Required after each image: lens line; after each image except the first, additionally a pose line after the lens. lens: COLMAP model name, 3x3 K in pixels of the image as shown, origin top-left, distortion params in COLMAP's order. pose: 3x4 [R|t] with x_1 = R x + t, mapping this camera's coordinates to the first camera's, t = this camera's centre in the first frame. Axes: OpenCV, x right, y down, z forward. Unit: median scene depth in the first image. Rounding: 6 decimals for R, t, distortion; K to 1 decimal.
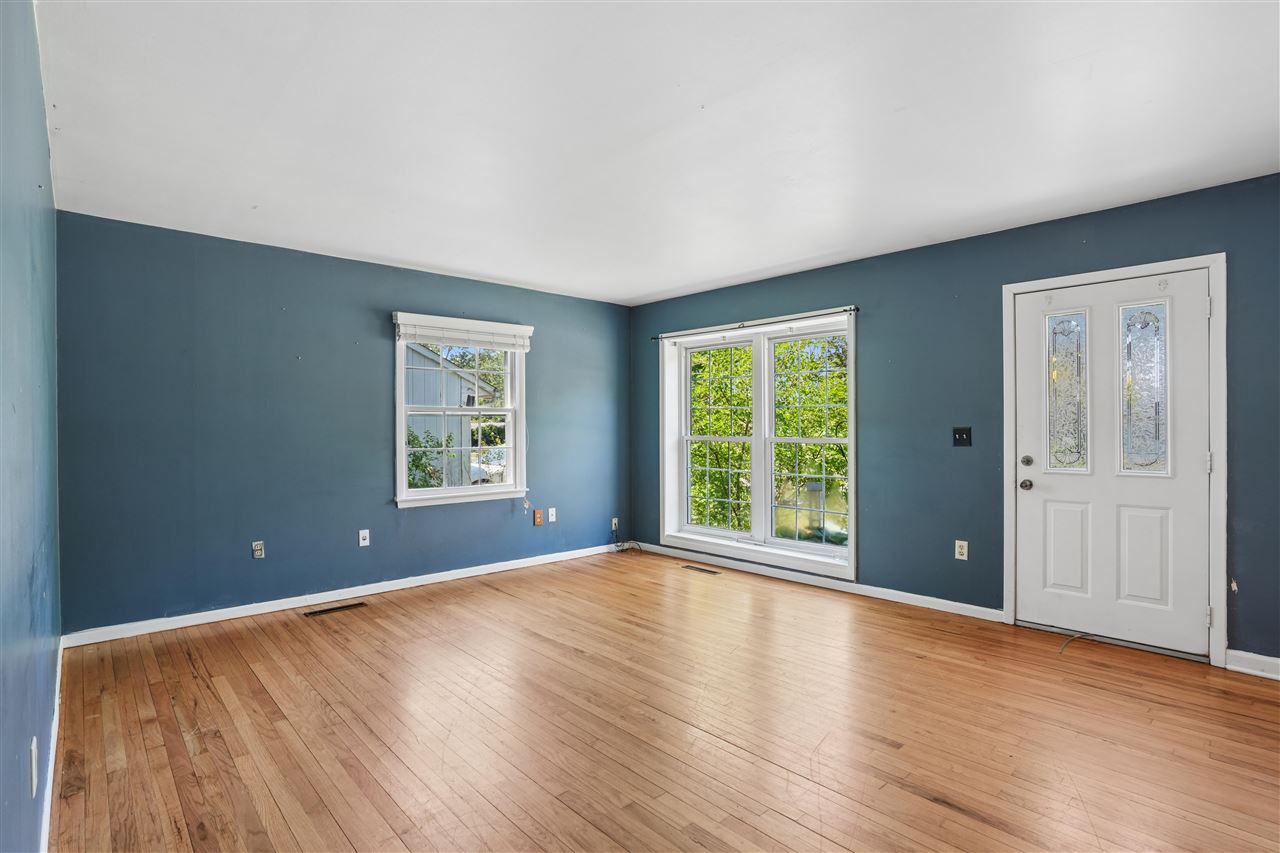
lens RADIAL K [[645.6, 0, 626.1], [0, 645.6, 427.6], [0, 0, 1]] dist [0.002454, 0.002876]
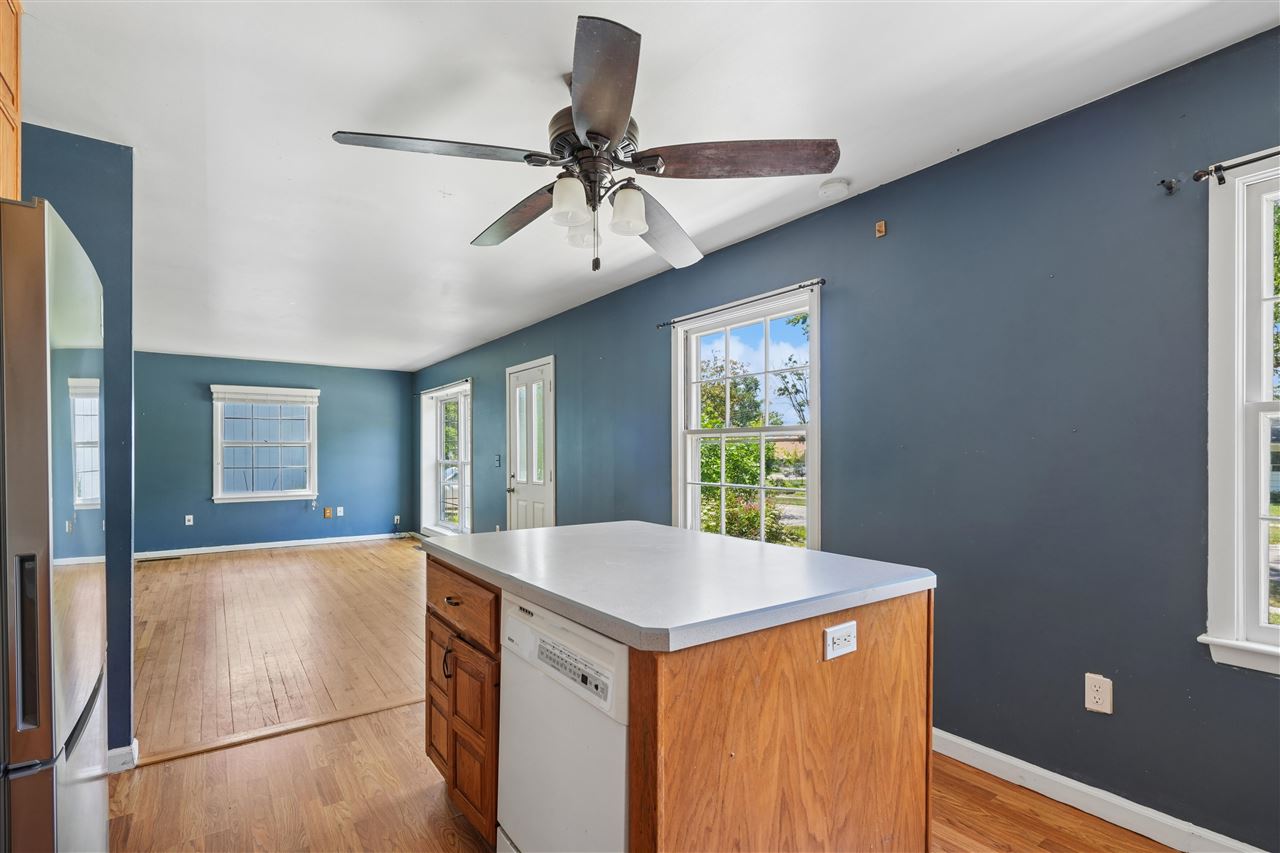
lens RADIAL K [[600.3, 0, 651.6], [0, 600.3, 447.8], [0, 0, 1]] dist [-0.006410, 0.001077]
pose [[0.991804, 0.000127, -0.127771, 0.833044], [-0.001435, 0.999948, -0.010143, -0.002770], [0.127763, 0.010243, 0.991752, -0.329075]]
